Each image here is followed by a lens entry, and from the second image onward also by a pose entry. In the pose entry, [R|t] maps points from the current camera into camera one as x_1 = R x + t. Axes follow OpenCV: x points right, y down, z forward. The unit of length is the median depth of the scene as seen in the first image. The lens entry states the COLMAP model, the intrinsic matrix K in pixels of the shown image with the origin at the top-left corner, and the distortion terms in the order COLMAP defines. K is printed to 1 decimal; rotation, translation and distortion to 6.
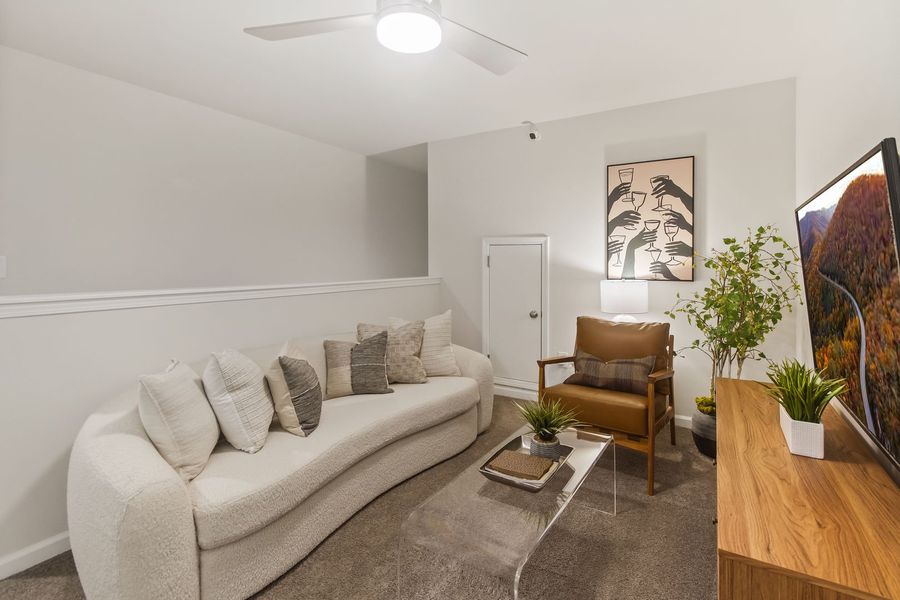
lens RADIAL K [[426.1, 0, 453.3], [0, 426.1, 275.0], [0, 0, 1]] dist [-0.000645, -0.000087]
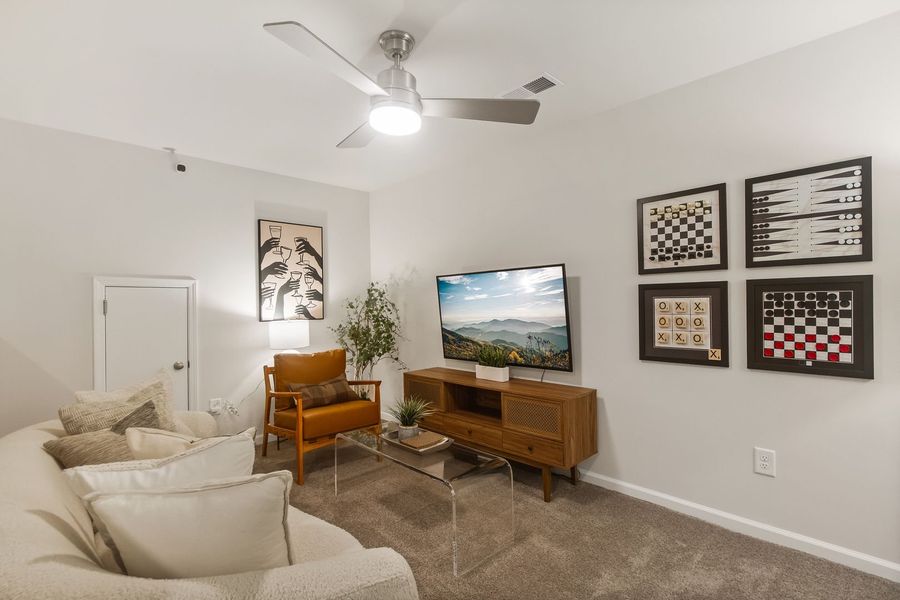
lens RADIAL K [[423.4, 0, 451.9], [0, 423.4, 305.2], [0, 0, 1]] dist [0.000527, 0.000177]
pose [[0.234315, -0.007817, 0.972129, -0.611503], [0.046299, 0.998923, -0.003127, -0.006239], [-0.971058, 0.045742, 0.234425, 0.268531]]
